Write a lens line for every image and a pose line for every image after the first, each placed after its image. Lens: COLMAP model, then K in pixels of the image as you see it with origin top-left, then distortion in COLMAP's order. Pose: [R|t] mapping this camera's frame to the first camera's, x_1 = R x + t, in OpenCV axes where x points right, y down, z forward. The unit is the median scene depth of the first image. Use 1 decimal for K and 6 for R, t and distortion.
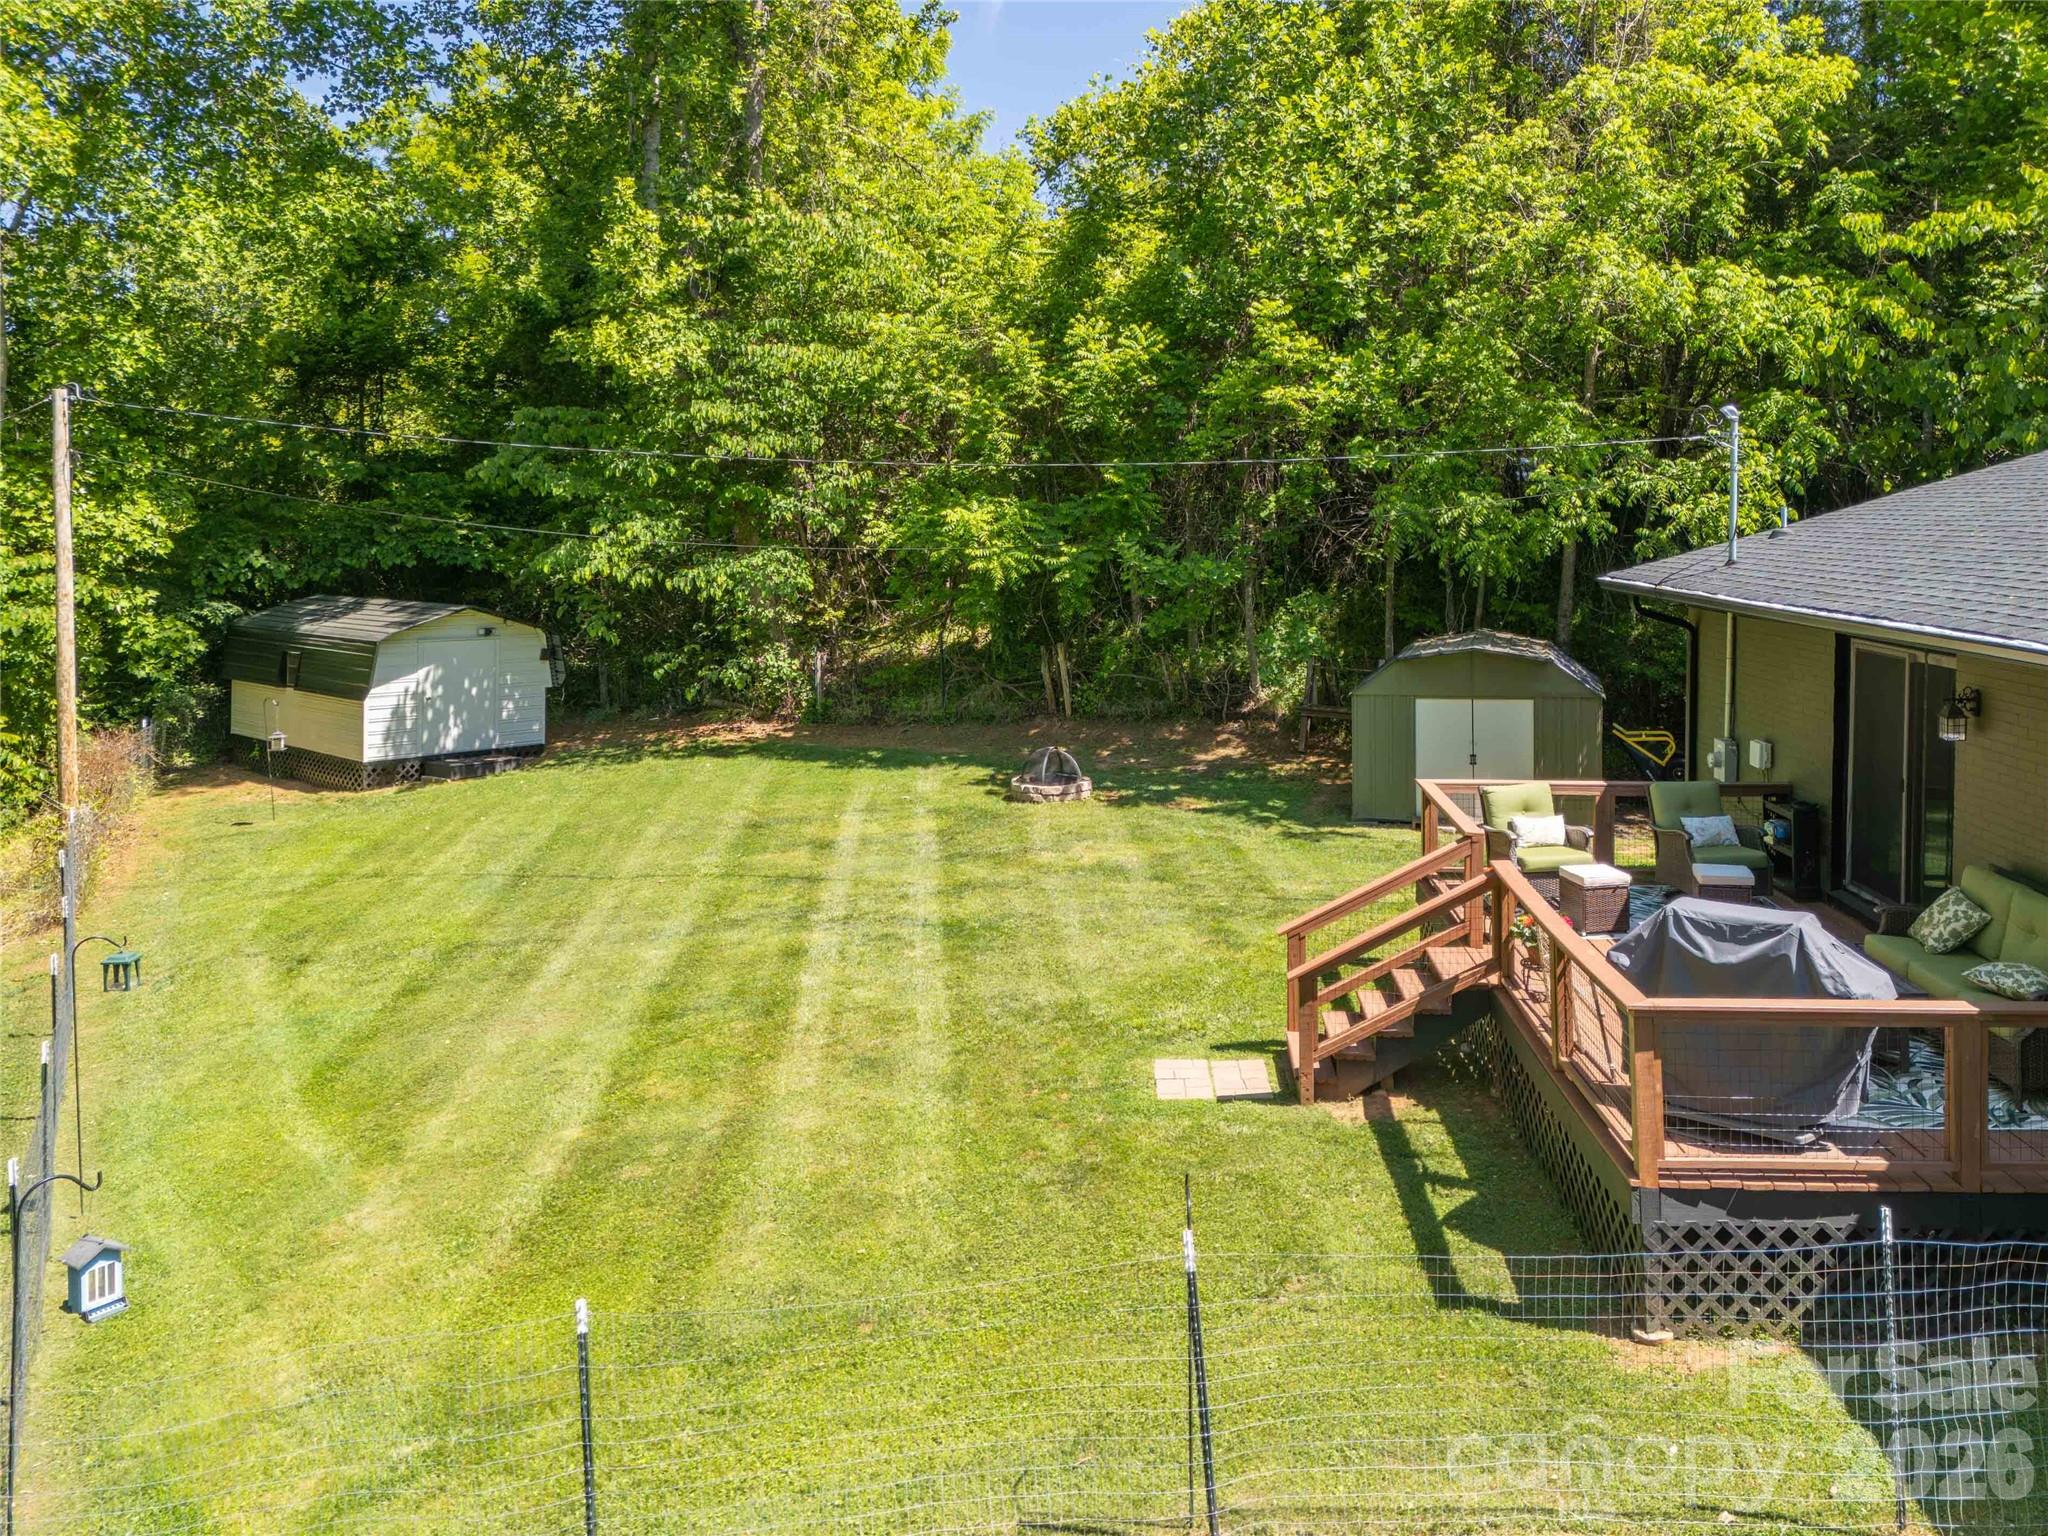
lens RADIAL K [[1558.9, 0, 1109.3], [0, 1558.9, 615.1], [0, 0, 1]] dist [0.086523, -0.106075]
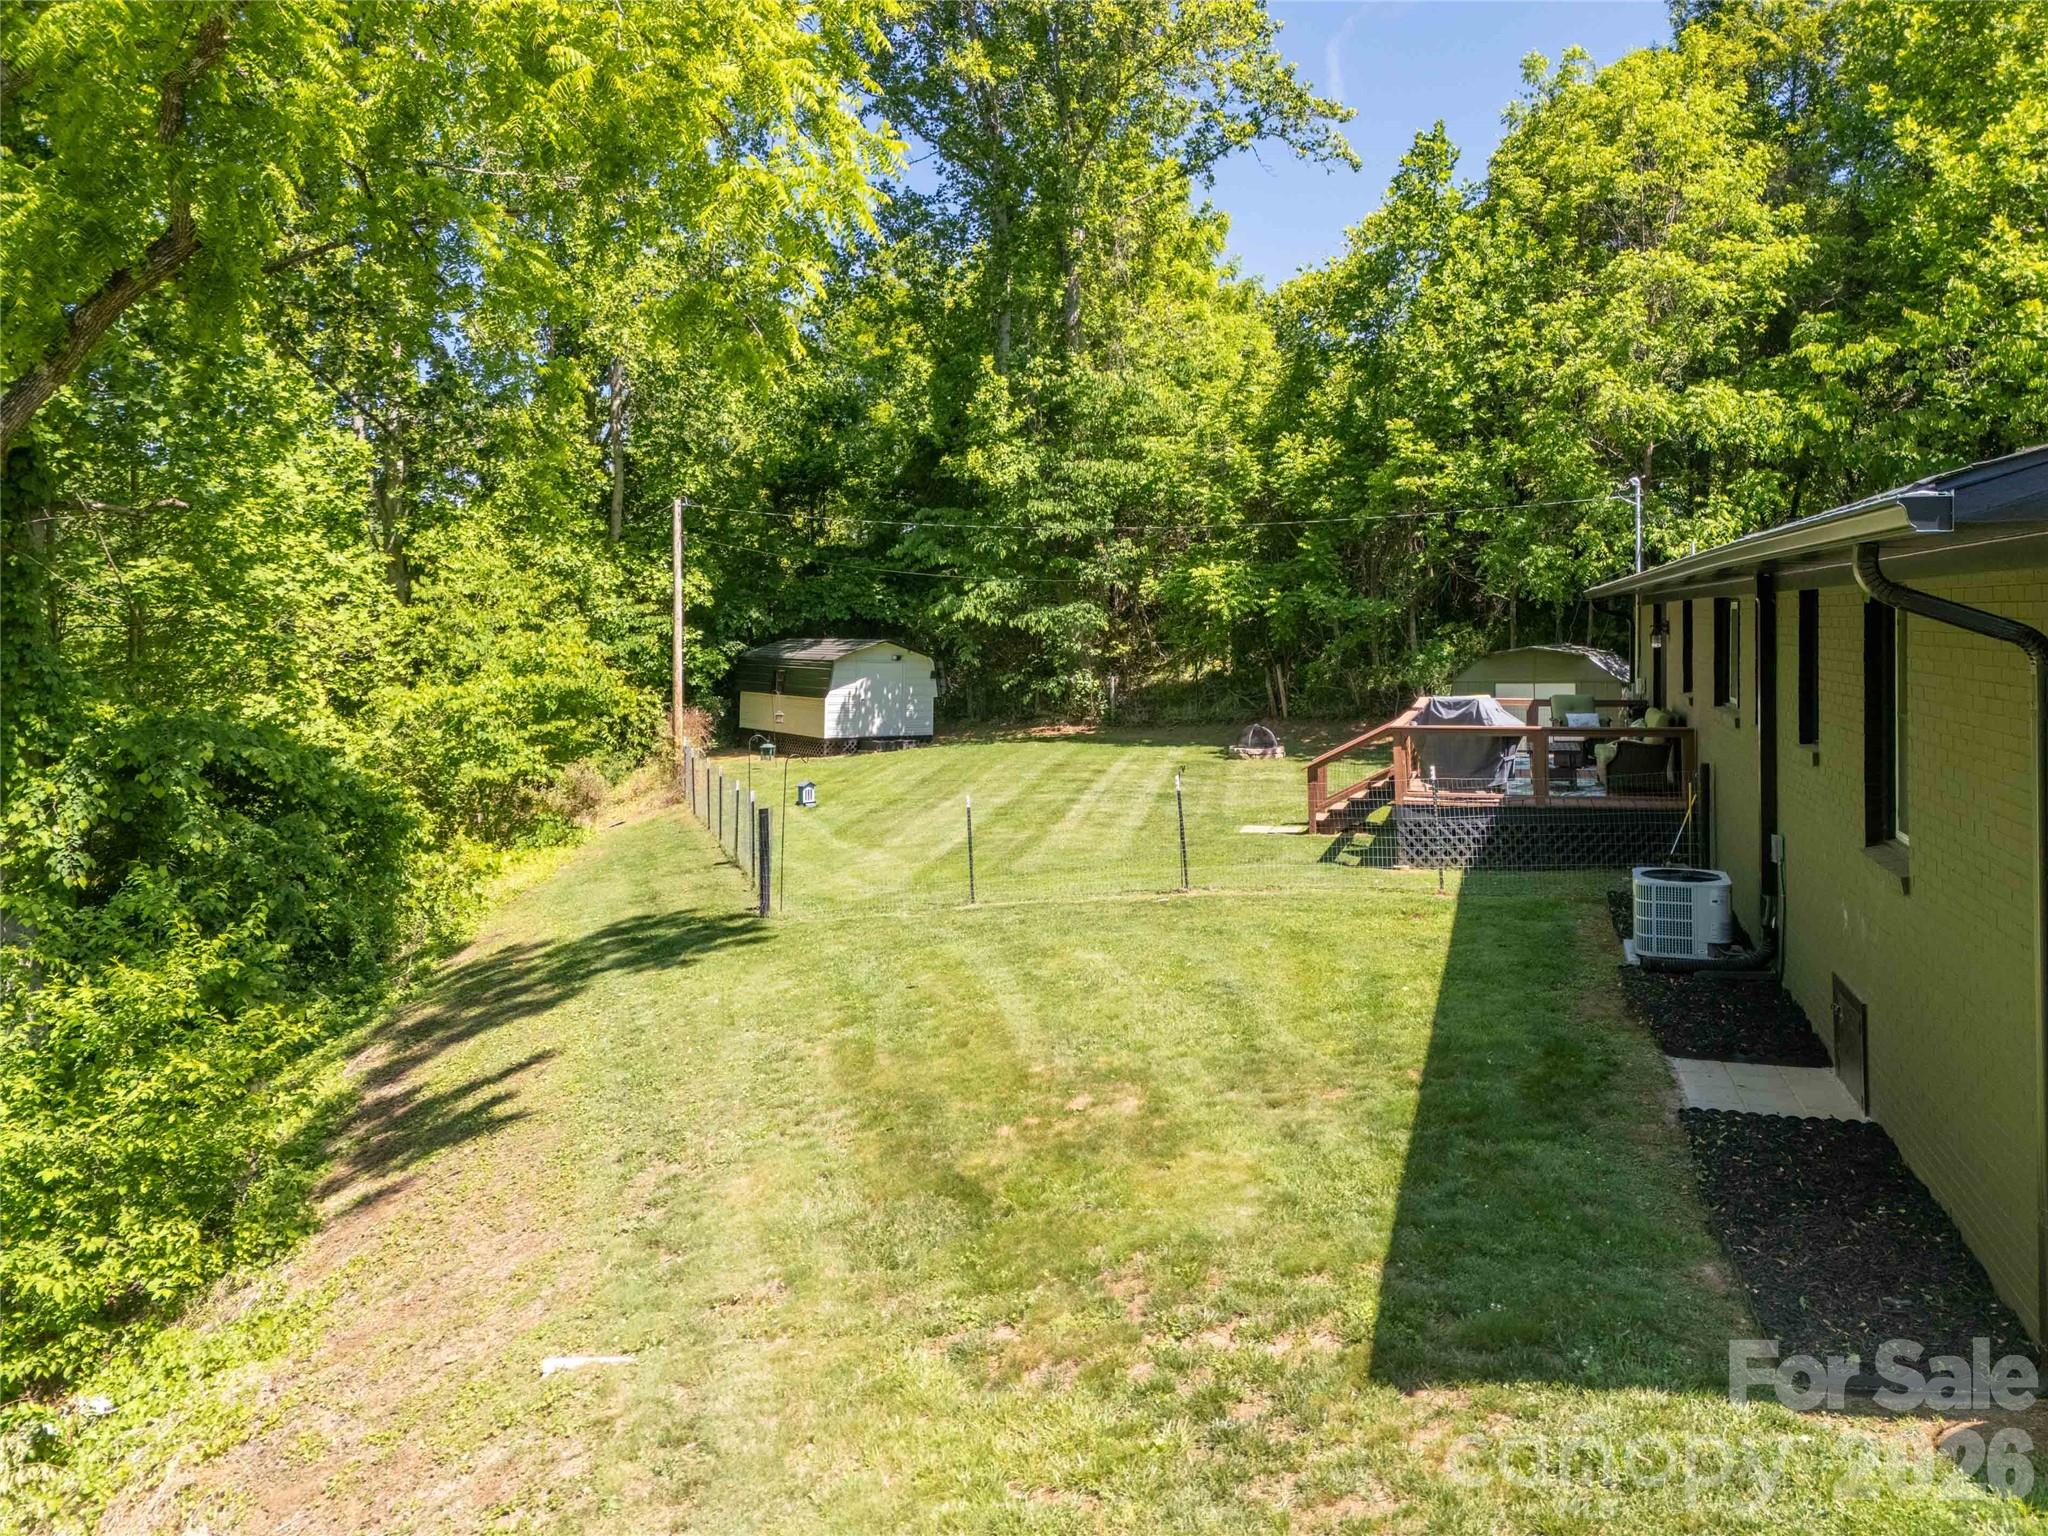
lens RADIAL K [[1541.3, 0, 1081.6], [0, 1541.3, 701.2], [0, 0, 1]] dist [0.086998, -0.112222]
pose [[0.972670, 0.003917, -0.232160, 0.127079], [-0.007032, 0.999896, -0.012588, 0.073654], [0.232086, 0.013877, 0.972596, -0.420051]]
